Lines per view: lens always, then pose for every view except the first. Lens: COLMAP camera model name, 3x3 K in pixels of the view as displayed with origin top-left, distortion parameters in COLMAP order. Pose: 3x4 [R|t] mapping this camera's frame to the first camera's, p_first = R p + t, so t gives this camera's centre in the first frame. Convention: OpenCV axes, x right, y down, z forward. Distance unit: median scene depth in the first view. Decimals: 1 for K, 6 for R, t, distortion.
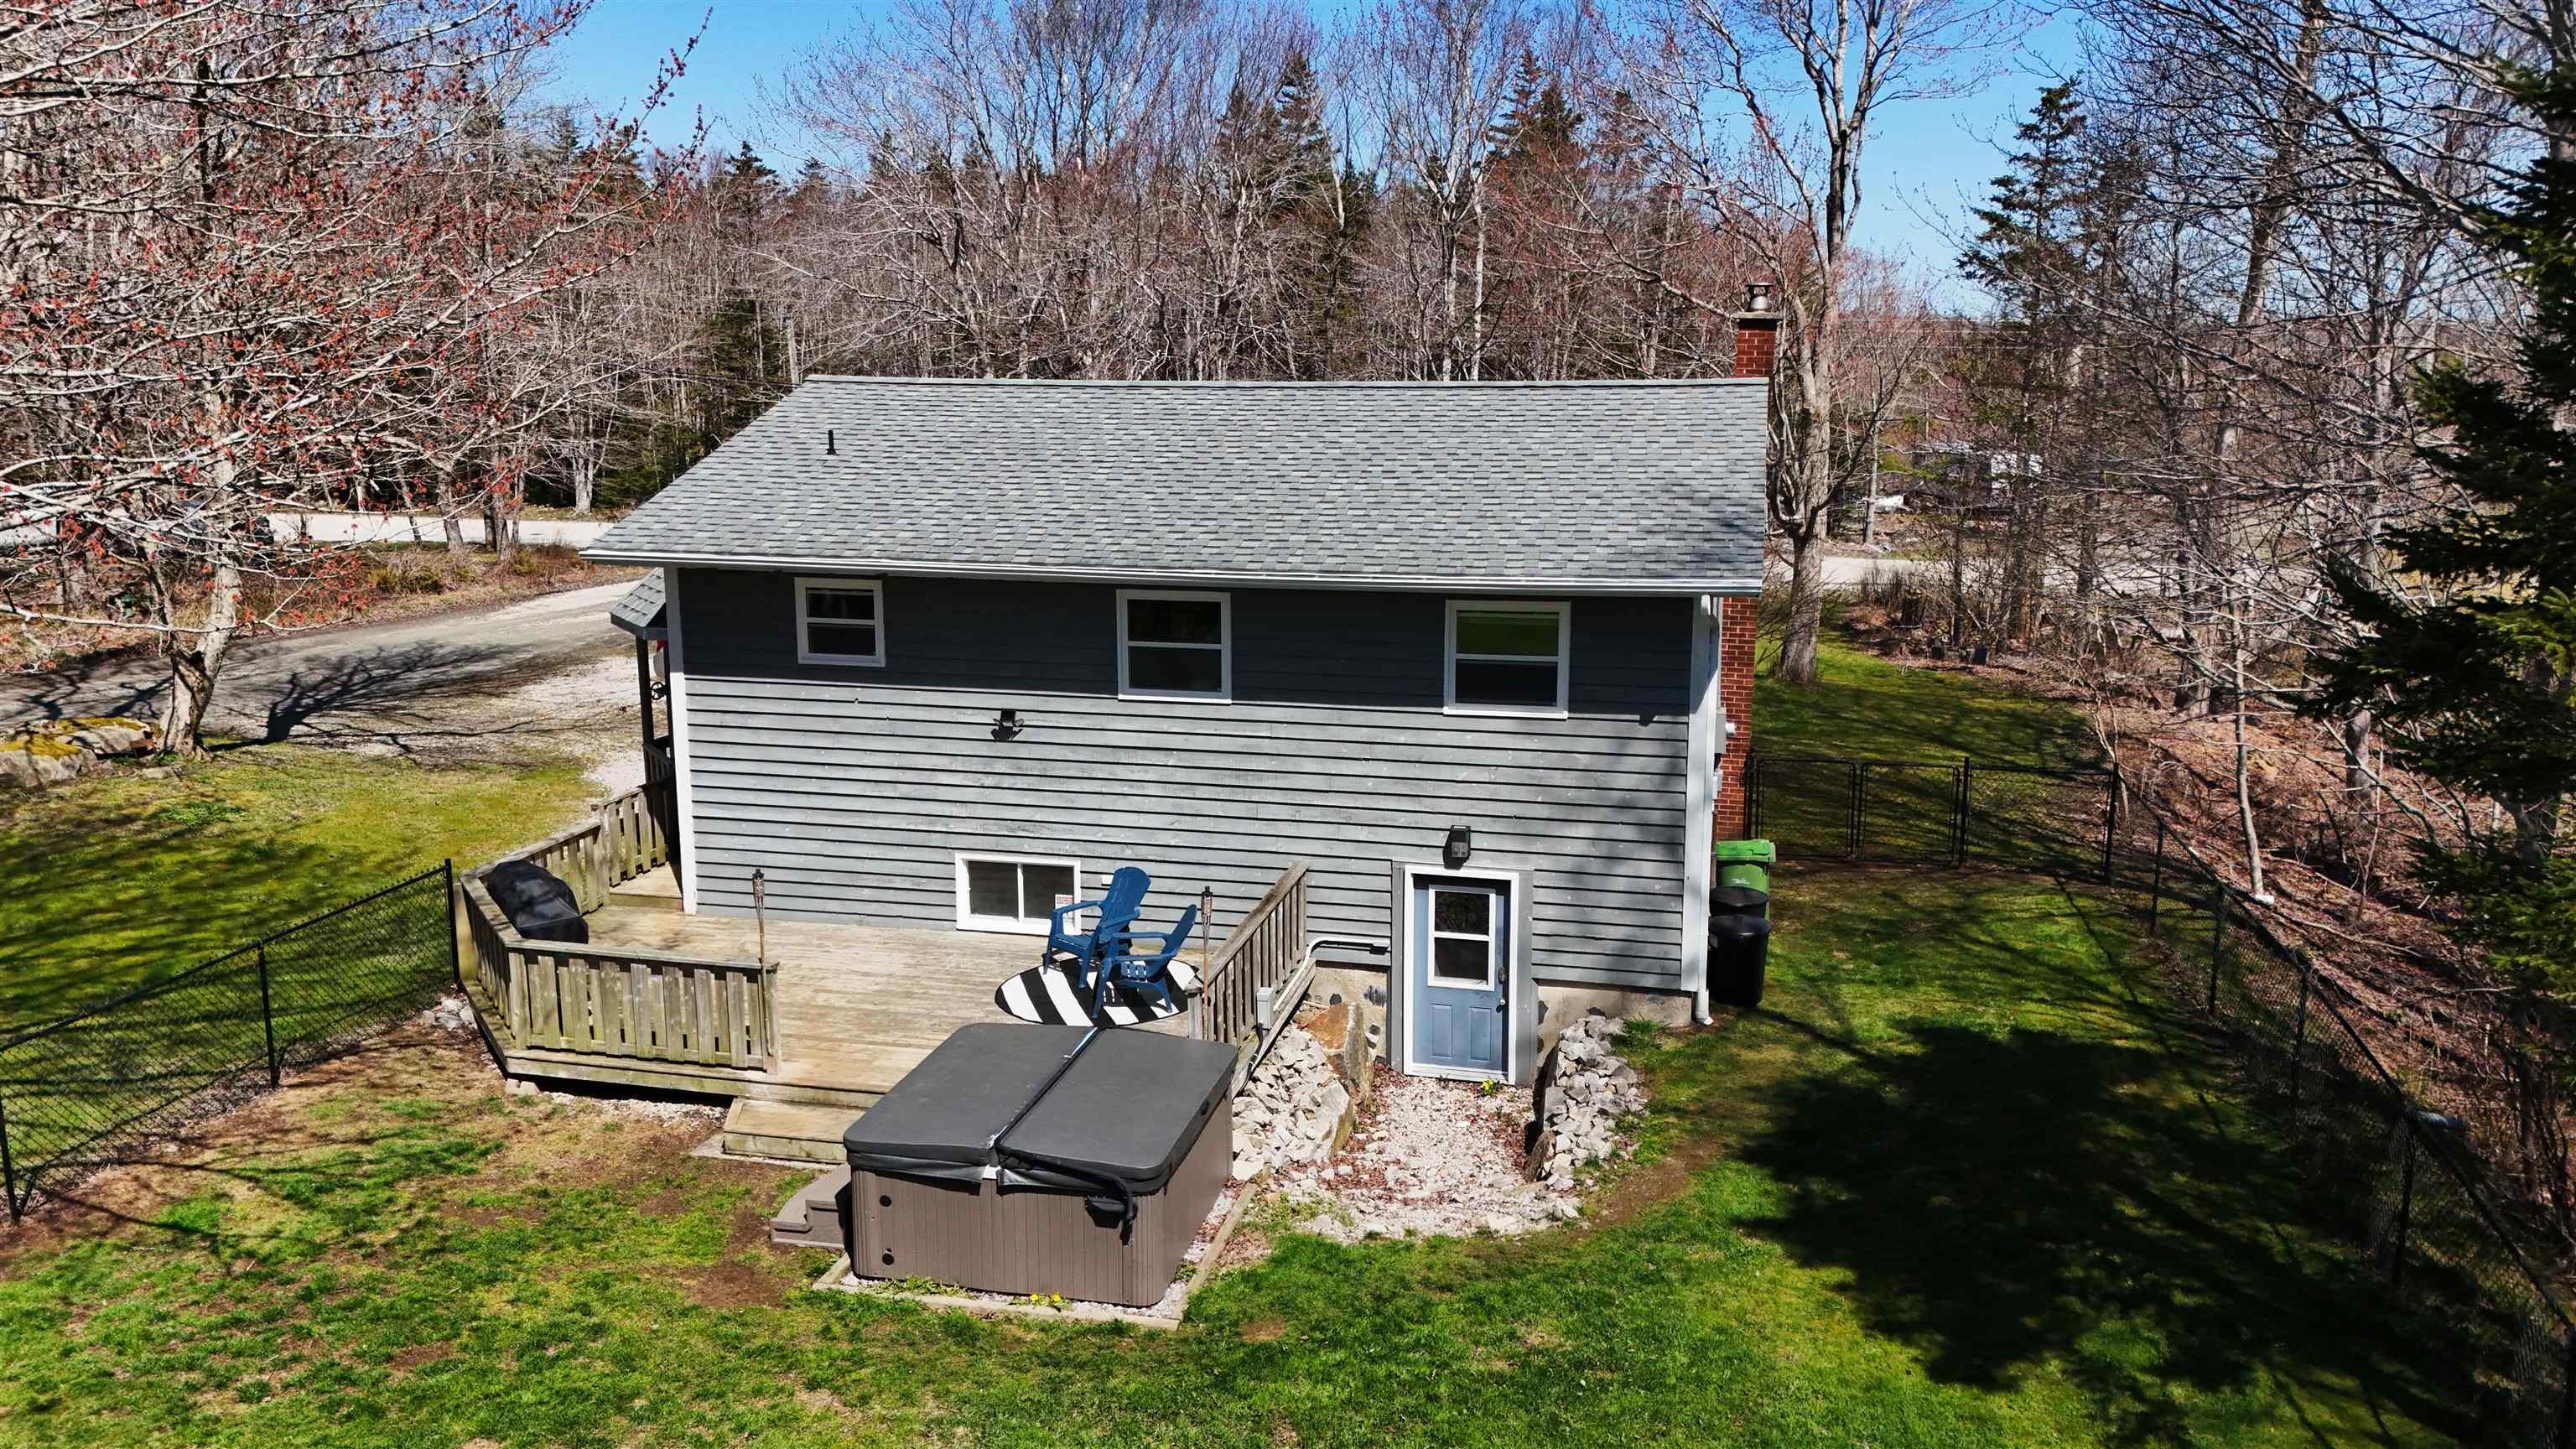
lens RADIAL K [[1885.1, 0, 1288.0], [0, 1885.1, 724.5], [0, 0, 1]] dist [0.078970, -0.080360]
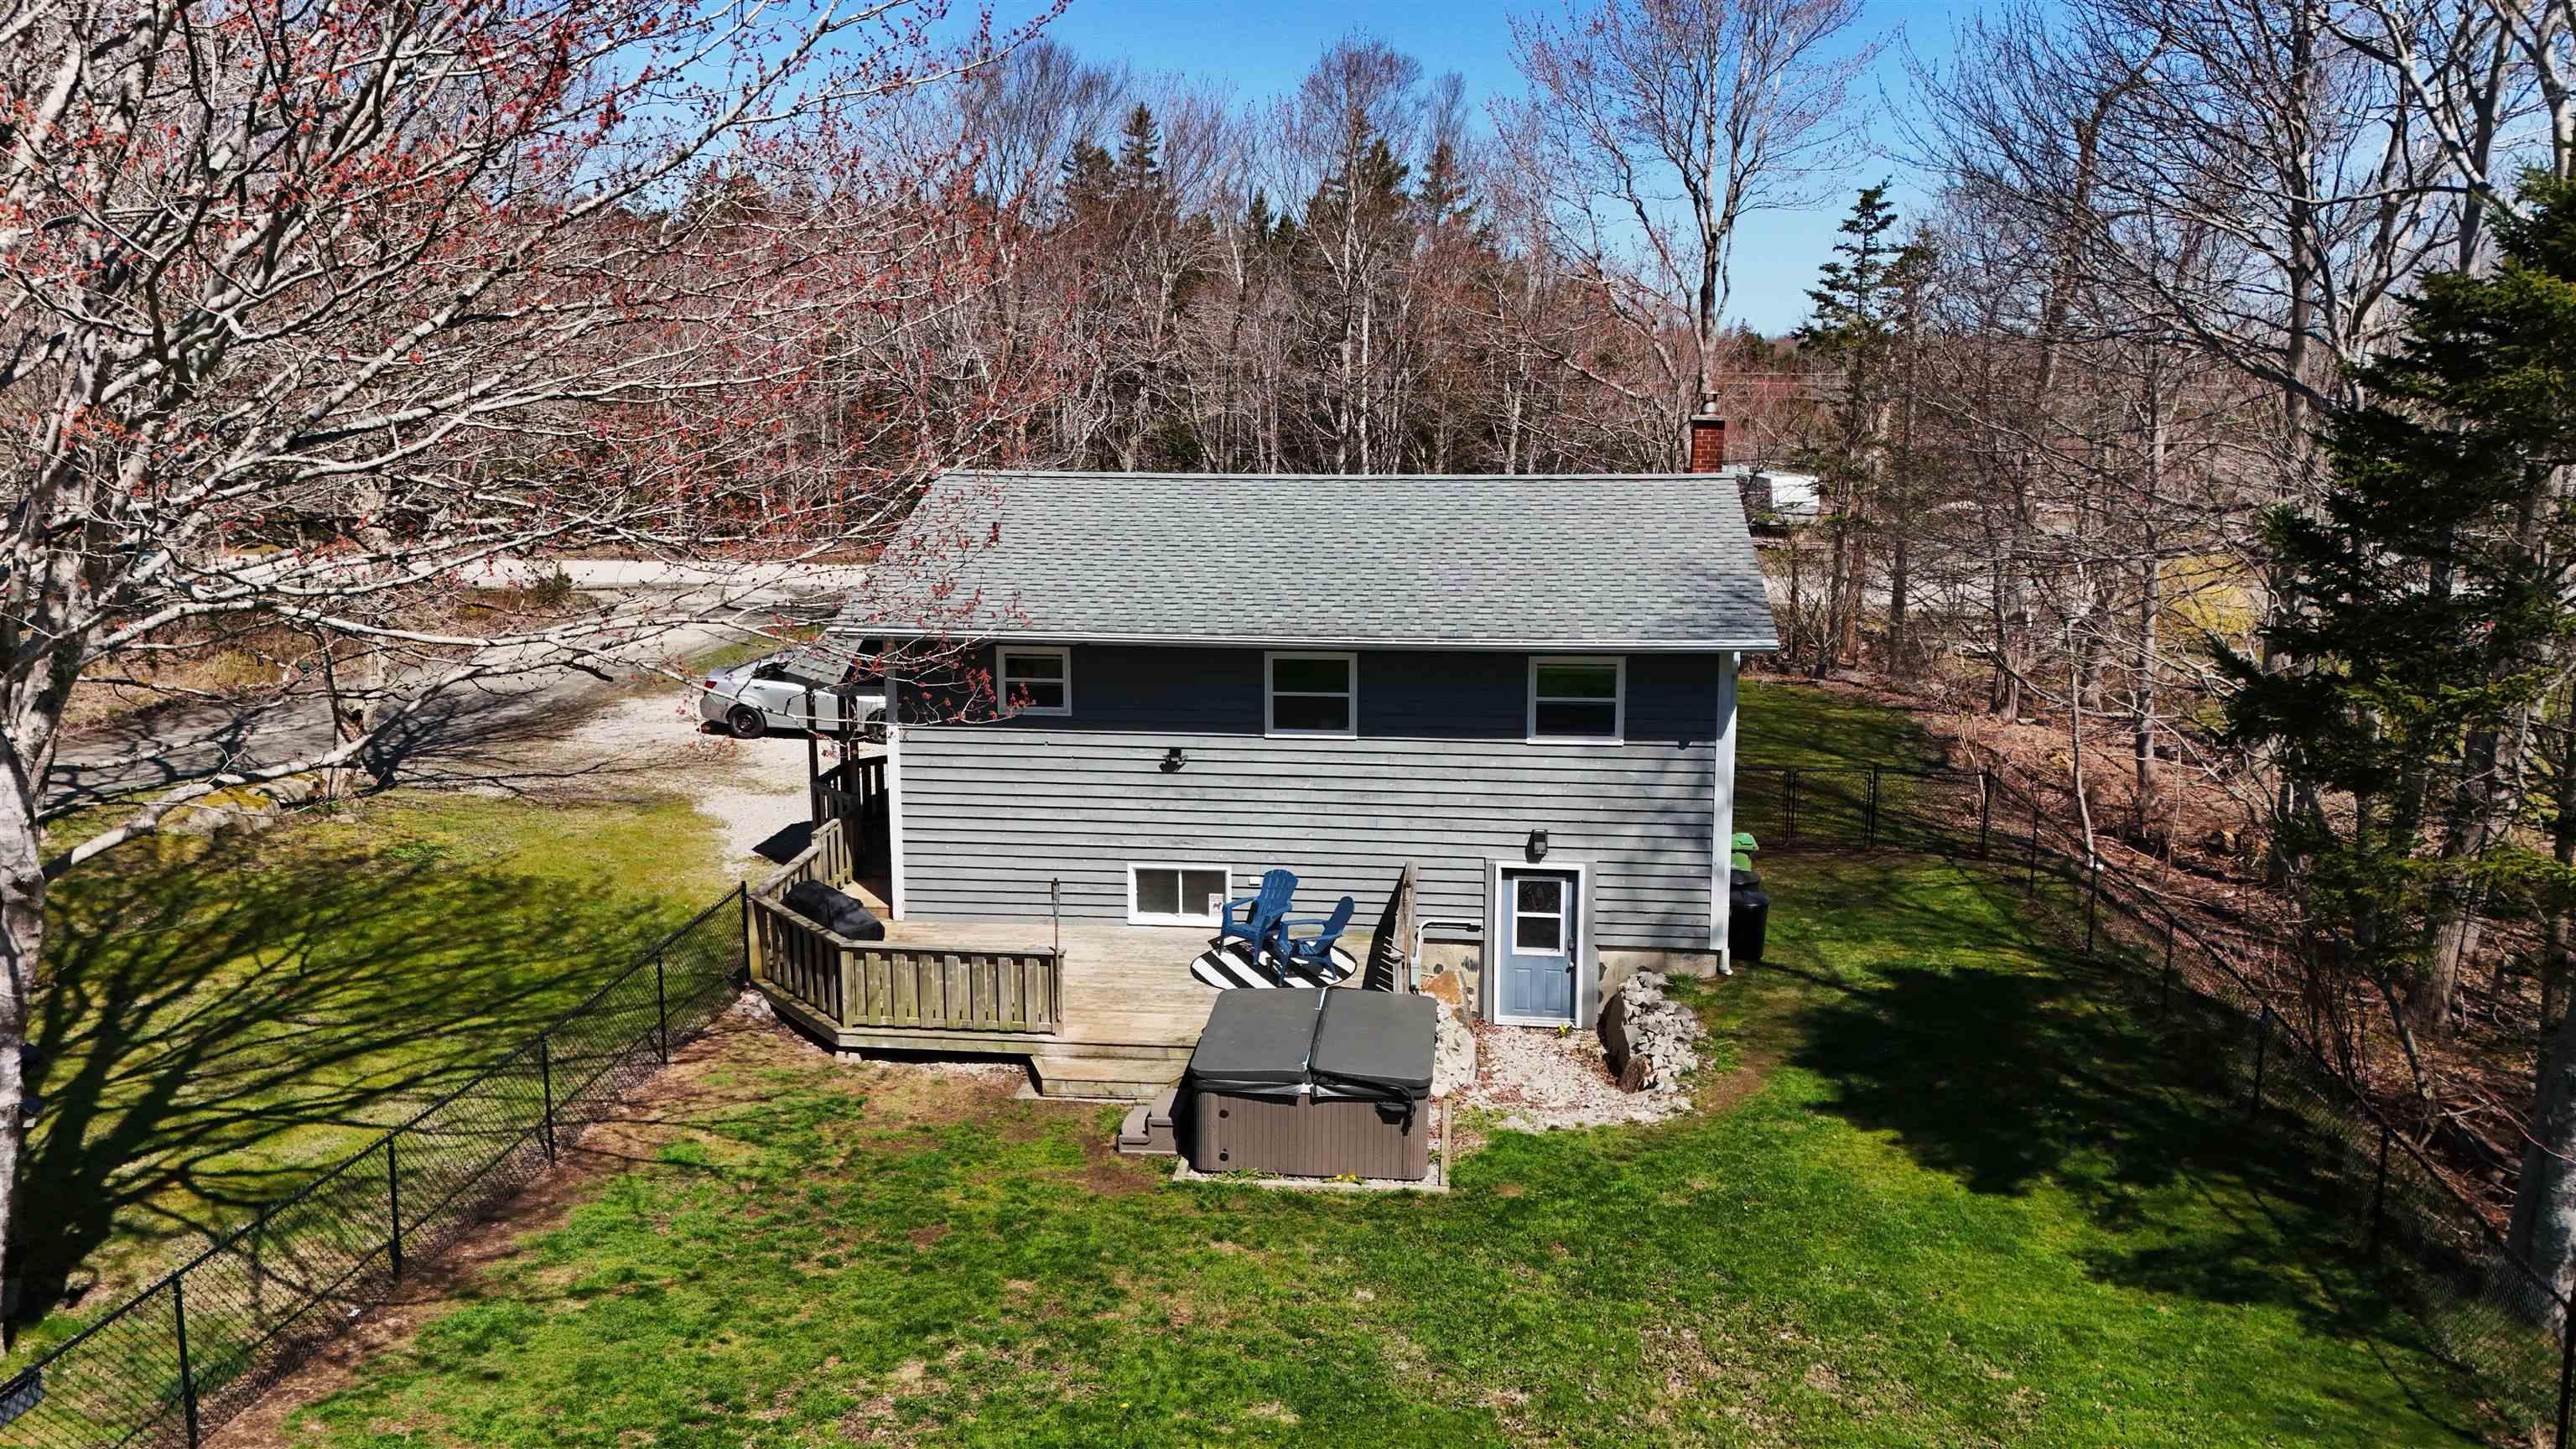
lens RADIAL K [[1885.1, 0, 1288.0], [0, 1885.1, 724.5], [0, 0, 1]] dist [0.078970, -0.080360]
pose [[0.992143, -0.023841, 0.122816, -0.240173], [0.024233, 0.999705, -0.001702, -0.020612], [-0.122739, 0.004665, 0.992428, -0.269176]]
